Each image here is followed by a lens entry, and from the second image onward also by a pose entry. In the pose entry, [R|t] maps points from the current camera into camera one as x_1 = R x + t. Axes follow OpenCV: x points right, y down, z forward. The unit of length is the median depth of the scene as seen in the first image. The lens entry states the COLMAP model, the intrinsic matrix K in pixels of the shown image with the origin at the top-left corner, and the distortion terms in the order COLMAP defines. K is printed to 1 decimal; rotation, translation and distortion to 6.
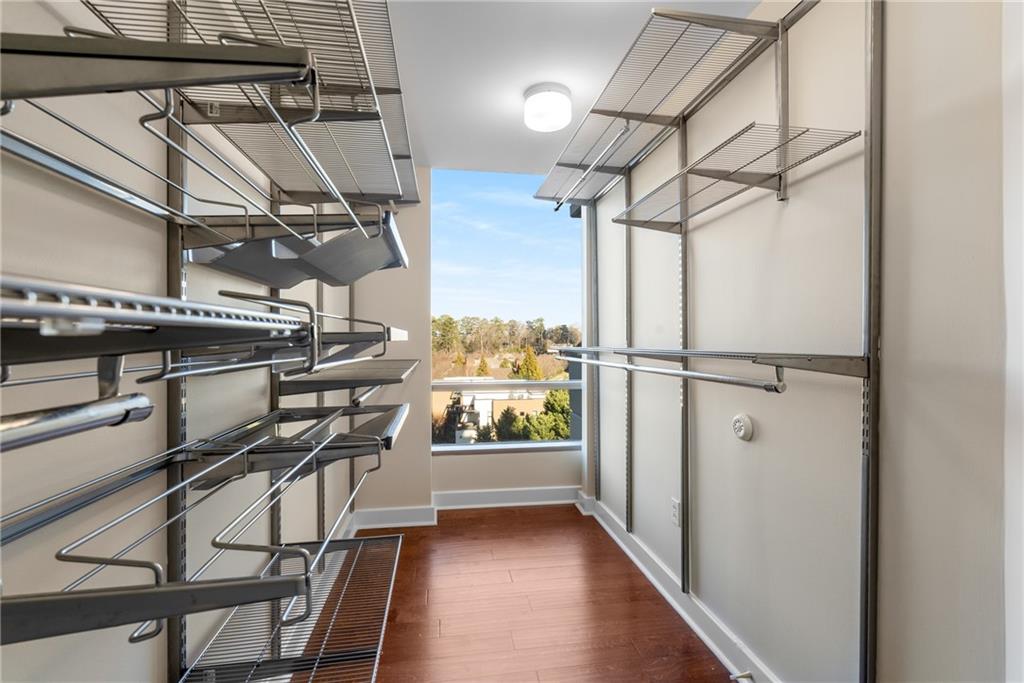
lens RADIAL K [[456.3, 0, 512.0], [0, 456.3, 341.5], [0, 0, 1]] dist [-0.001602, -0.000195]
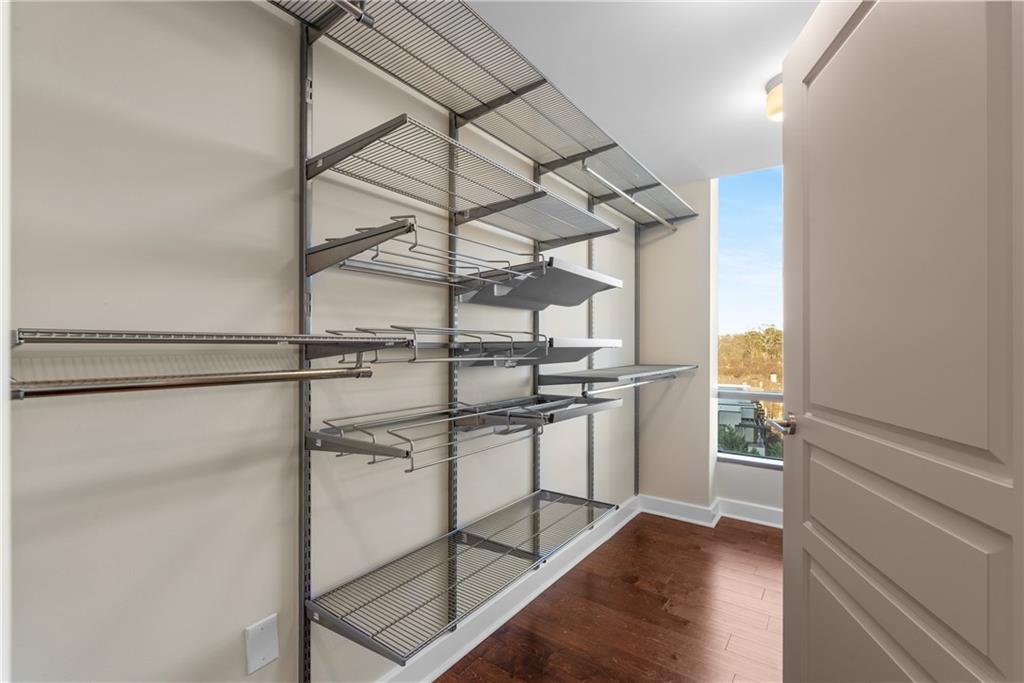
lens RADIAL K [[455.0, 0, 516.4], [0, 455.0, 346.5], [0, 0, 1]] dist [0.000756, 0.000181]
pose [[0.711902, 0.004454, -0.702265, 0.433249], [-0.006170, 0.999981, 0.000088, -0.001663], [0.702252, 0.004270, 0.711916, -0.065550]]
